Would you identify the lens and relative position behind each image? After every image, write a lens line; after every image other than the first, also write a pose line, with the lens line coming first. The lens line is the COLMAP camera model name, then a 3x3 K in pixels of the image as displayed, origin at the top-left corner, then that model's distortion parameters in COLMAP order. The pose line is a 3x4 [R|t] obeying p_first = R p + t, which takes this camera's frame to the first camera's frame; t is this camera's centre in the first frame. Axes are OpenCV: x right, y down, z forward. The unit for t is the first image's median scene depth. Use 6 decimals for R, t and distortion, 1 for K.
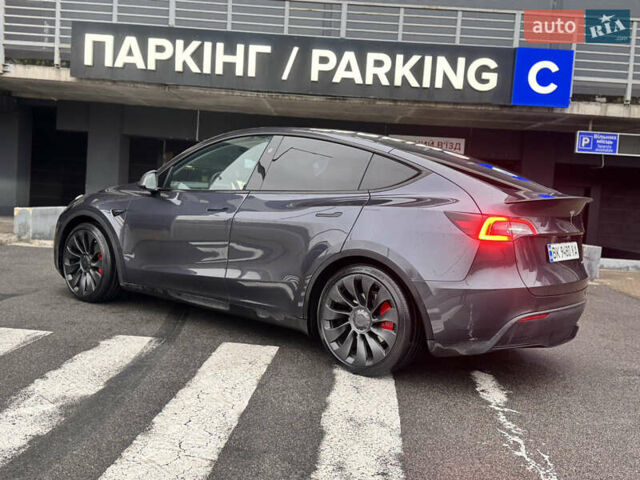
lens RADIAL K [[709.8, 0, 316.6], [0, 709.8, 241.0], [0, 0, 1]] dist [0.215166, -0.484612]
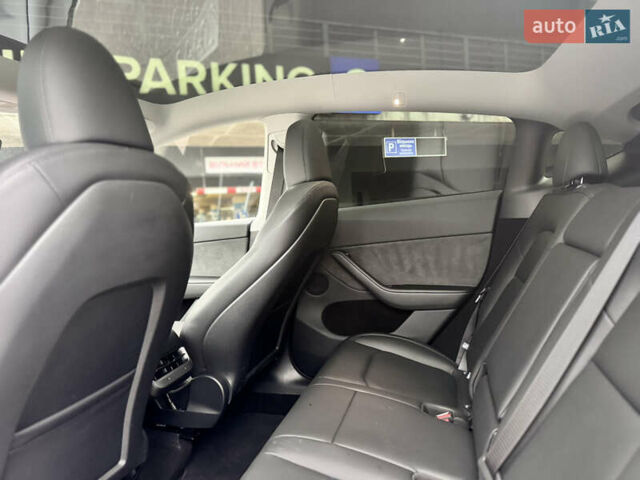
lens RADIAL K [[445.5, 0, 320.0], [0, 445.5, 240.0], [0, 0, 1]] dist [0.052593, -0.075554]
pose [[0.918426, -0.144805, 0.368136, -0.002813], [0.144357, 0.989103, 0.028919, -0.032648], [-0.368312, 0.026584, 0.929322, 0.425087]]
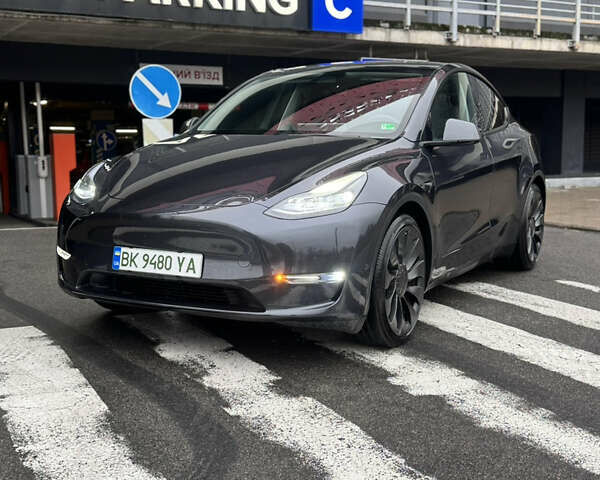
lens RADIAL K [[874.1, 0, 300.0], [0, 874.1, 240.0], [0, 0, 1]] dist [0.148869, -0.081436]
pose [[0.859689, -0.124465, 0.495422, -0.345287], [0.095176, 0.991907, 0.084041, -0.015474], [-0.501872, -0.025097, 0.864578, 0.006993]]
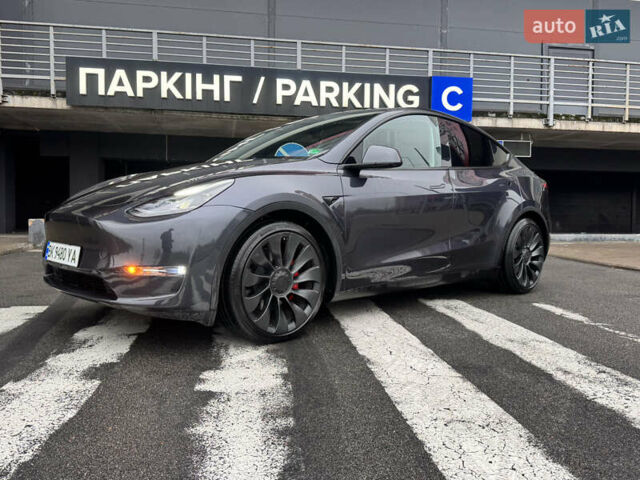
lens RADIAL K [[551.0, 0, 318.4], [0, 551.0, 240.0], [0, 0, 1]] dist [0.131199, -0.233968]
pose [[0.978577, -0.065038, 0.195339, -0.138623], [0.068652, 0.997571, -0.011779, 0.025433], [-0.194098, 0.024937, 0.980665, 0.057828]]
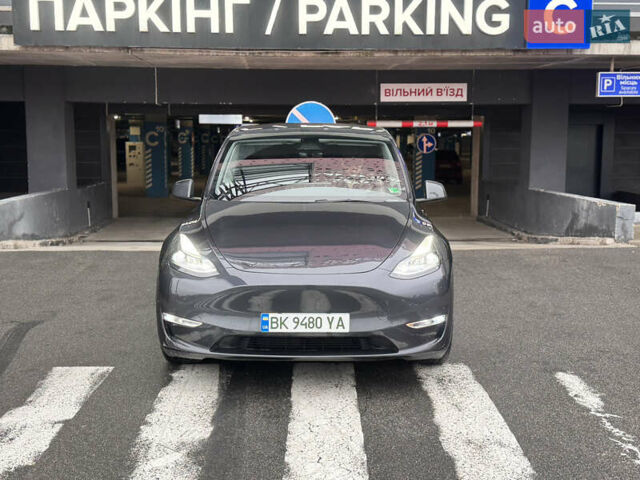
lens RADIAL K [[864.3, 0, 320.0], [0, 864.3, 240.0], [0, 0, 1]] dist [0.210718, -0.471269]
pose [[0.994680, -0.074205, 0.071452, -0.076262], [0.069501, 0.995382, 0.066212, -0.044172], [-0.076036, -0.060894, 0.995244, -0.067192]]
